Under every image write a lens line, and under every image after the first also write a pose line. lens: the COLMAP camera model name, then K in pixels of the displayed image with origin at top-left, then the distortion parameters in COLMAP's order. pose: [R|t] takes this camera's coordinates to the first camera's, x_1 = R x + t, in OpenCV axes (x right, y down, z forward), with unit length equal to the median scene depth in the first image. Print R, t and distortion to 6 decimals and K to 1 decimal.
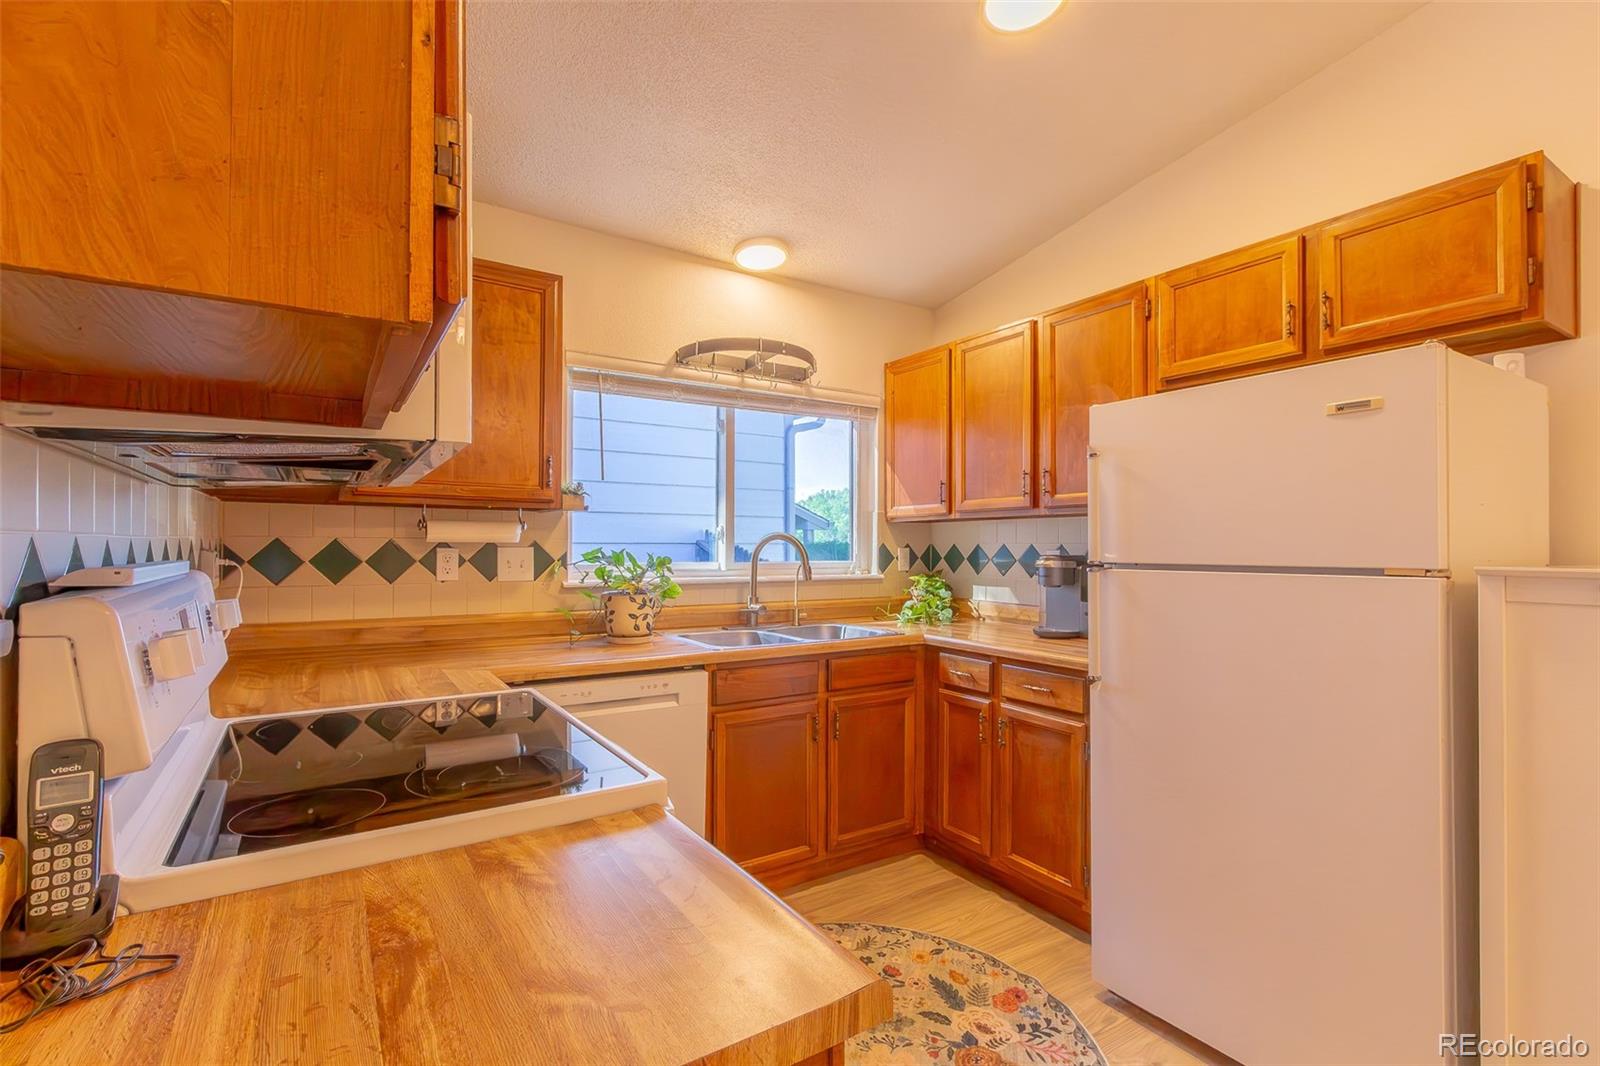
lens RADIAL K [[724.8, 0, 797.9], [0, 724.8, 544.2], [0, 0, 1]] dist [0.003562, -0.000023]
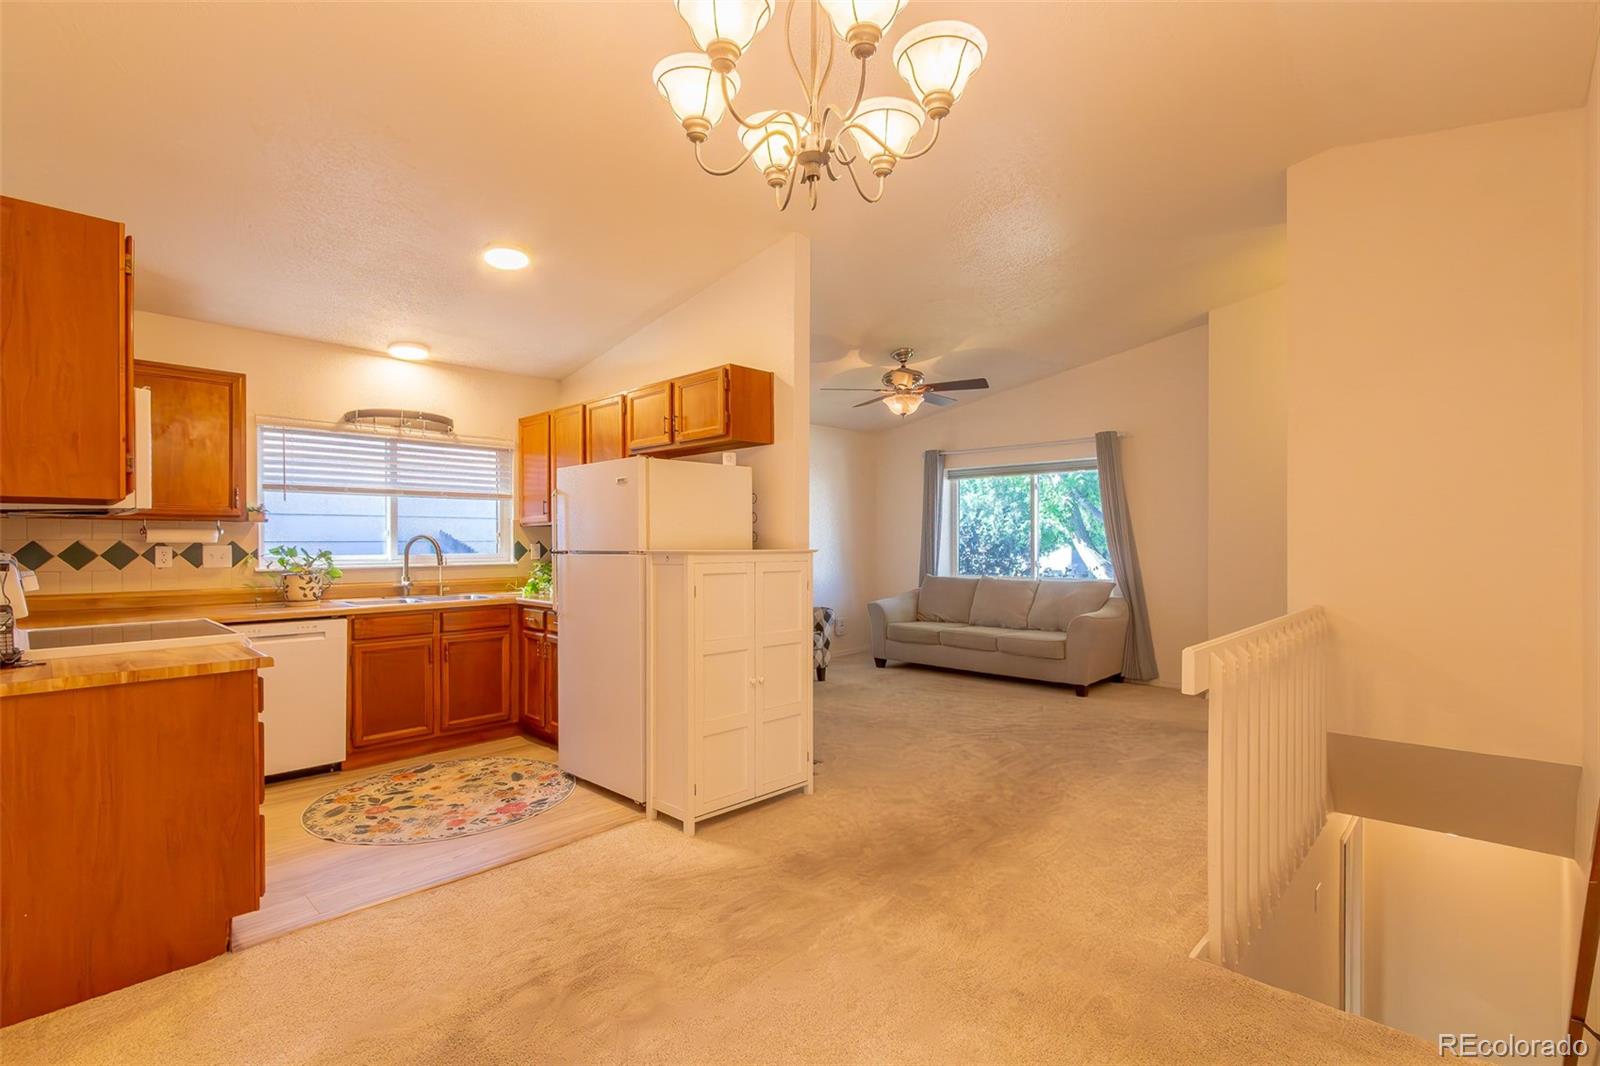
lens RADIAL K [[714.5, 0, 800.1], [0, 714.5, 542.2], [0, 0, 1]] dist [0.000783, -0.006217]
pose [[0.969296, -0.007353, 0.245787, 0.429345], [0.006813, 0.999972, 0.003047, 0.001226], [-0.245802, -0.001279, 0.969319, -0.750968]]
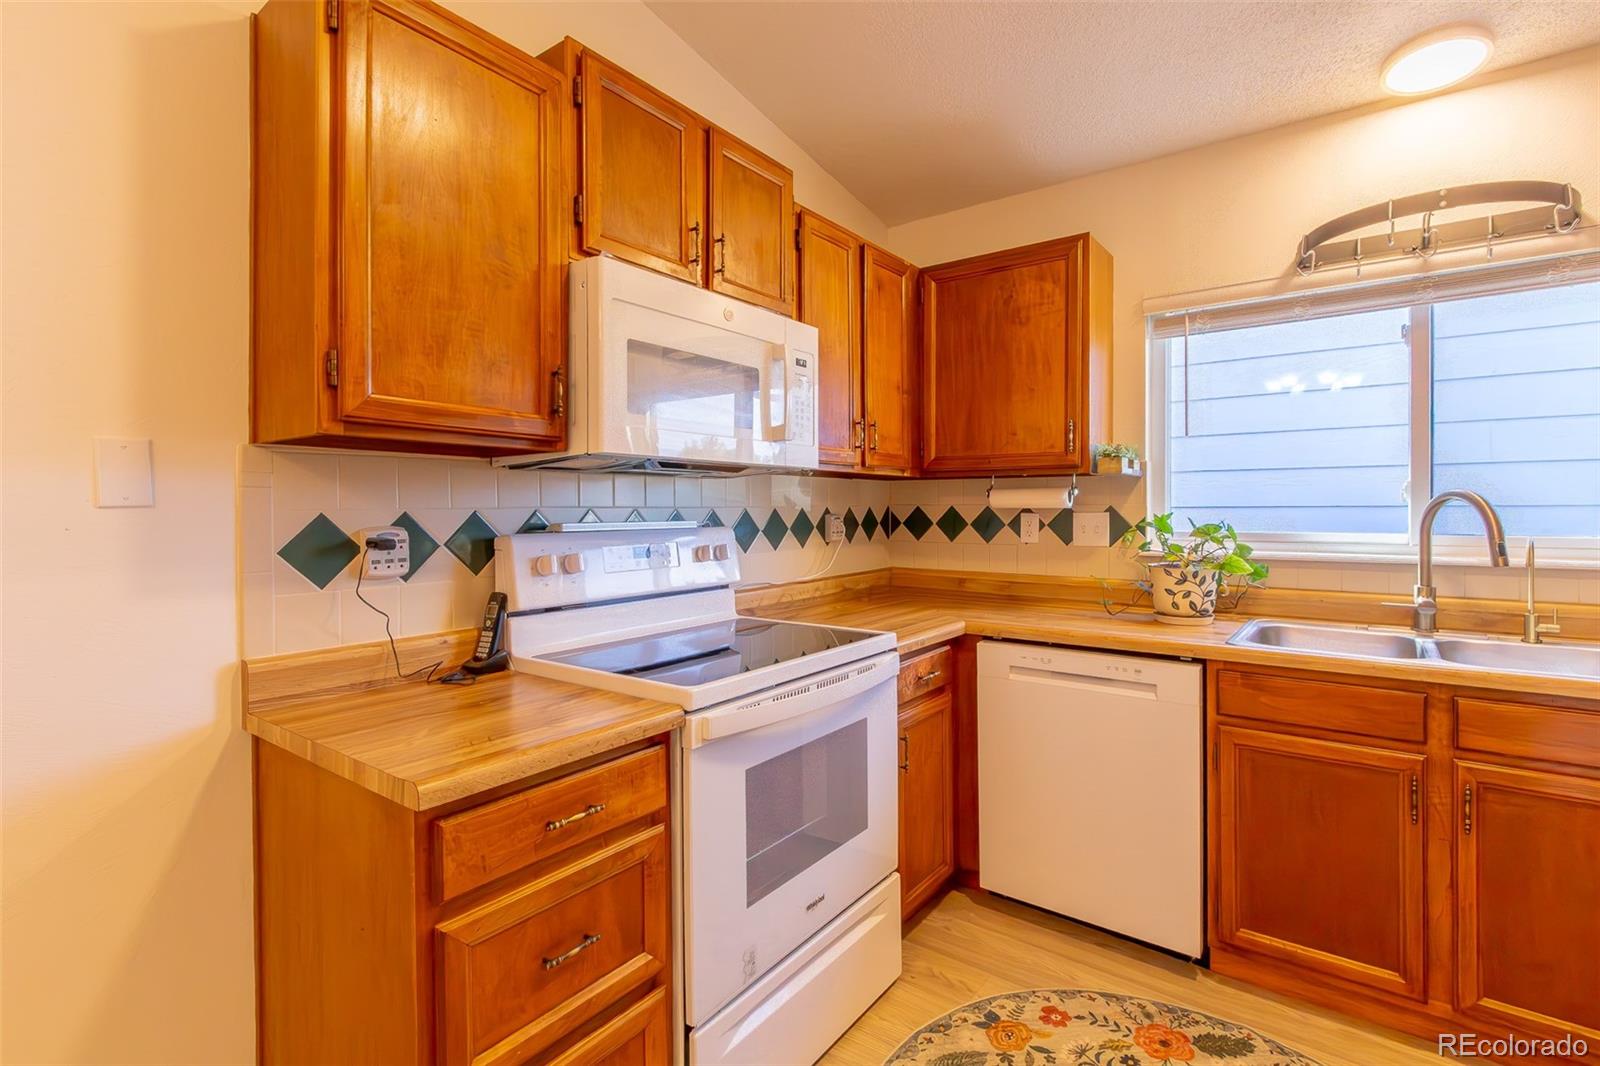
lens RADIAL K [[738.0, 0, 801.5], [0, 738.0, 526.7], [0, 0, 1]] dist [0.001530, -0.000406]
pose [[0.351300, 0.017442, -0.936101, 0.430859], [0.004417, 0.999784, 0.020286, 0.001239], [0.936253, -0.011261, 0.351147, 0.267256]]
